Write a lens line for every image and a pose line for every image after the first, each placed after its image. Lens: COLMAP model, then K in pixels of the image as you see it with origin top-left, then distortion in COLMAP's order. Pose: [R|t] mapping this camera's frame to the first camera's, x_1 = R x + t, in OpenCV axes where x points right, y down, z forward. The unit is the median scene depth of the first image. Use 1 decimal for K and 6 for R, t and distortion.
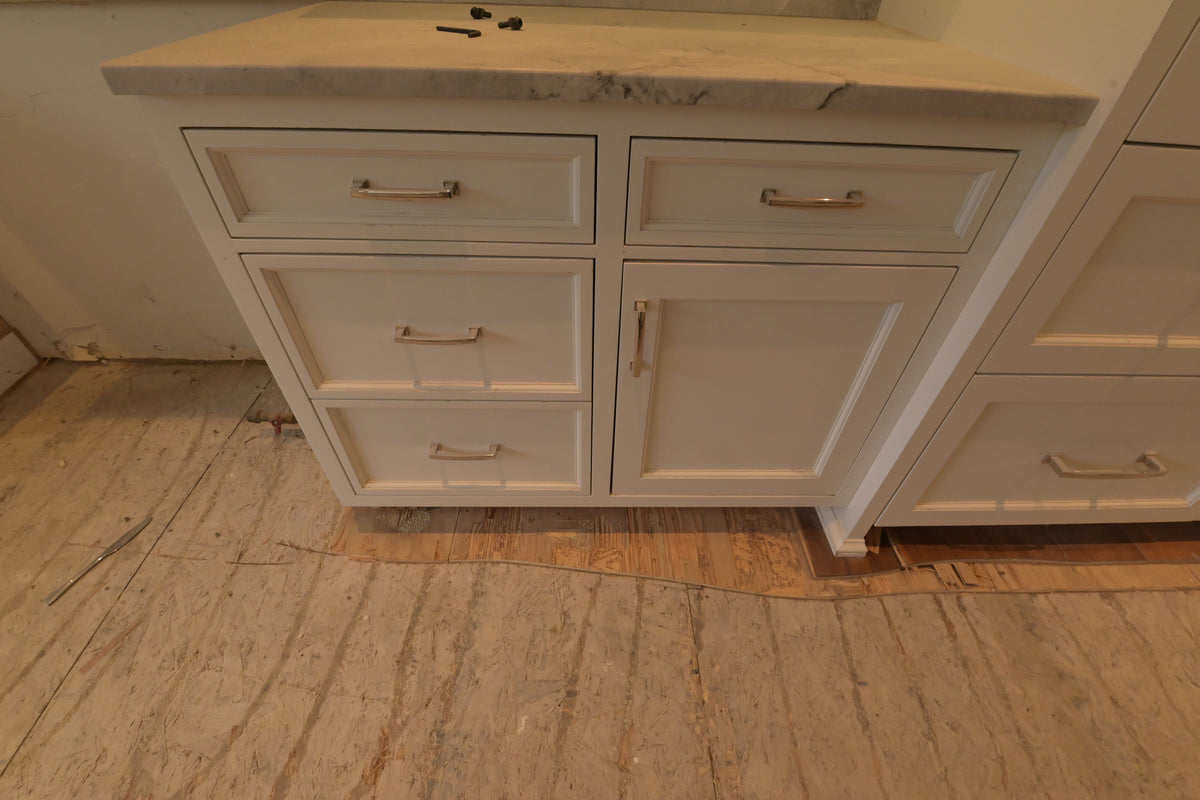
lens RADIAL K [[511.5, 0, 608.5], [0, 511.5, 393.4], [0, 0, 1]] dist [-0.010769, -0.006492]
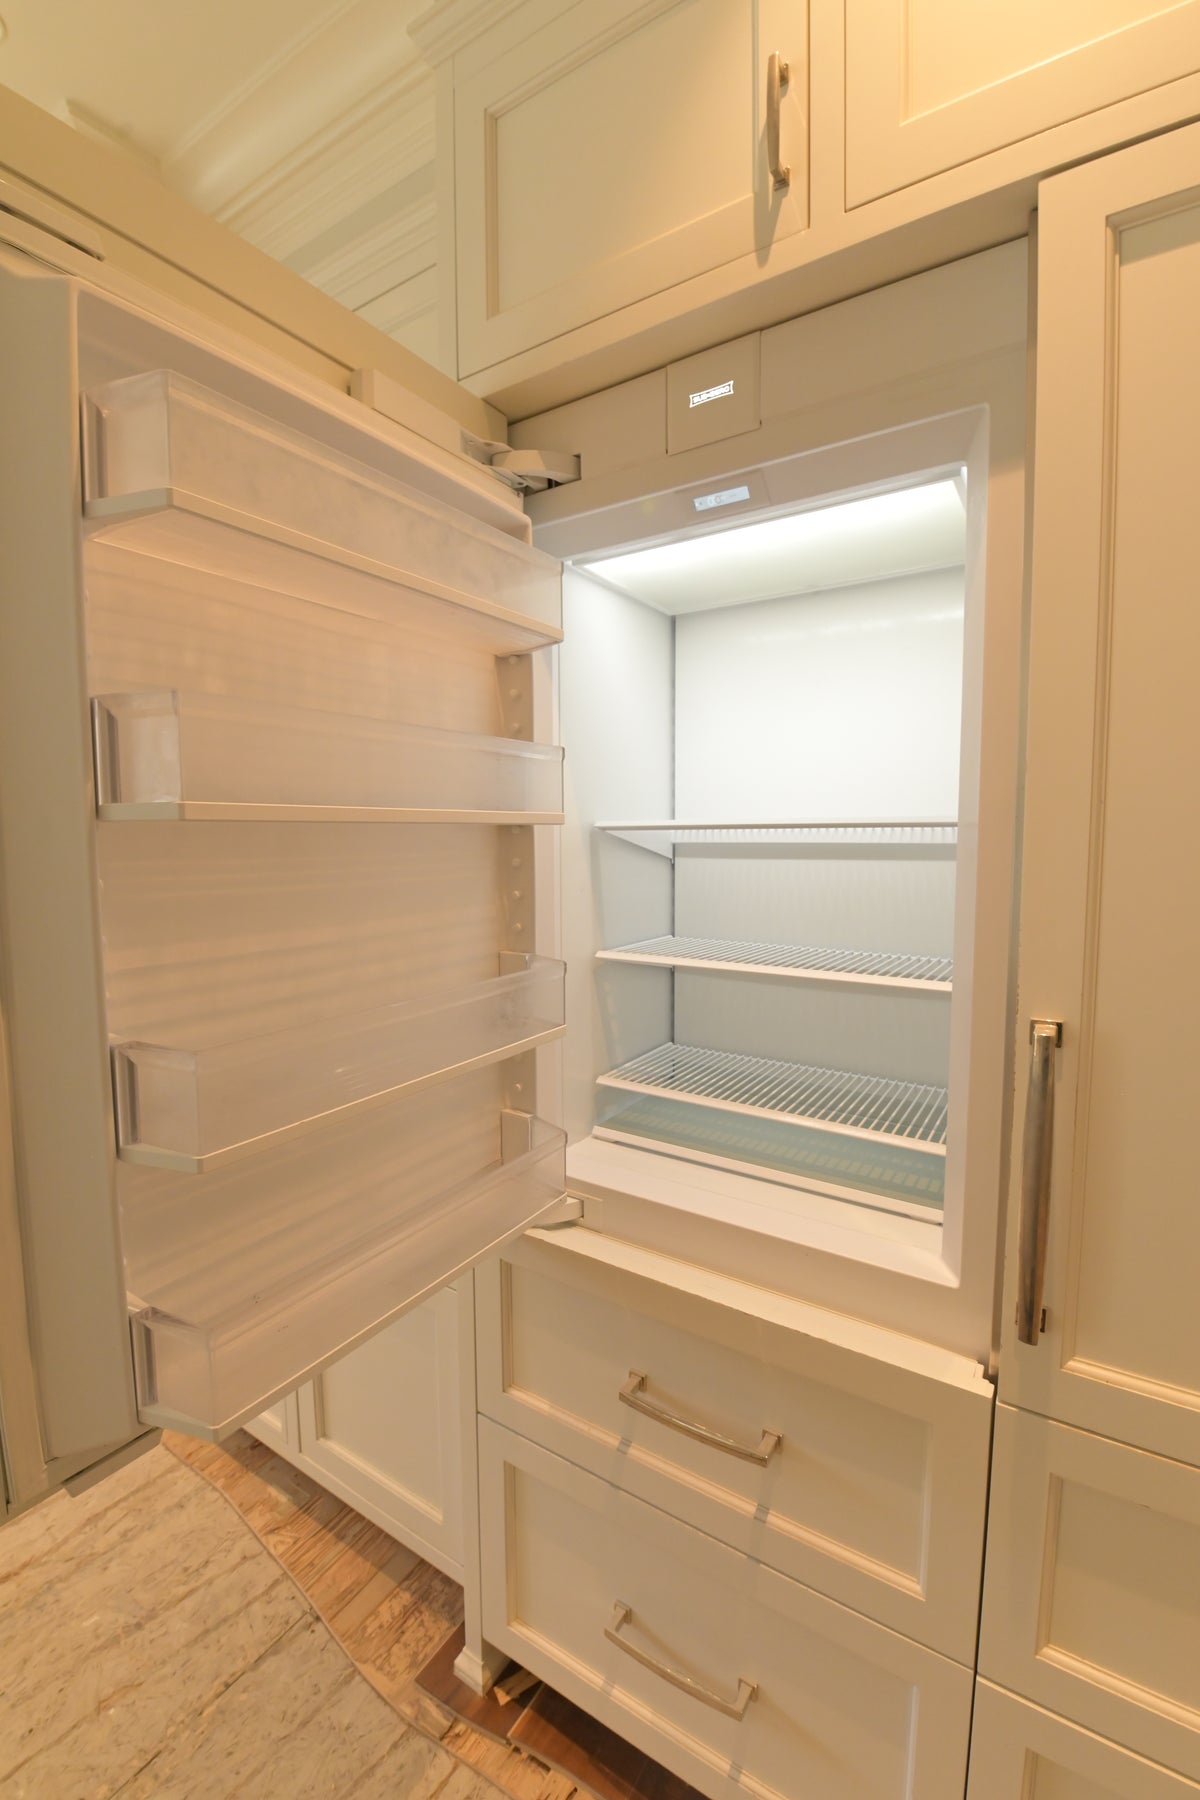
lens RADIAL K [[767.2, 0, 589.3], [0, 767.2, 894.7], [0, 0, 1]] dist [-0.010769, -0.006492]
pose [[0.819070, 0.004208, -0.573679, 1.408848], [-0.359468, 0.783097, -0.507486, -0.119475], [0.447110, 0.621886, 0.642924, -0.446551]]
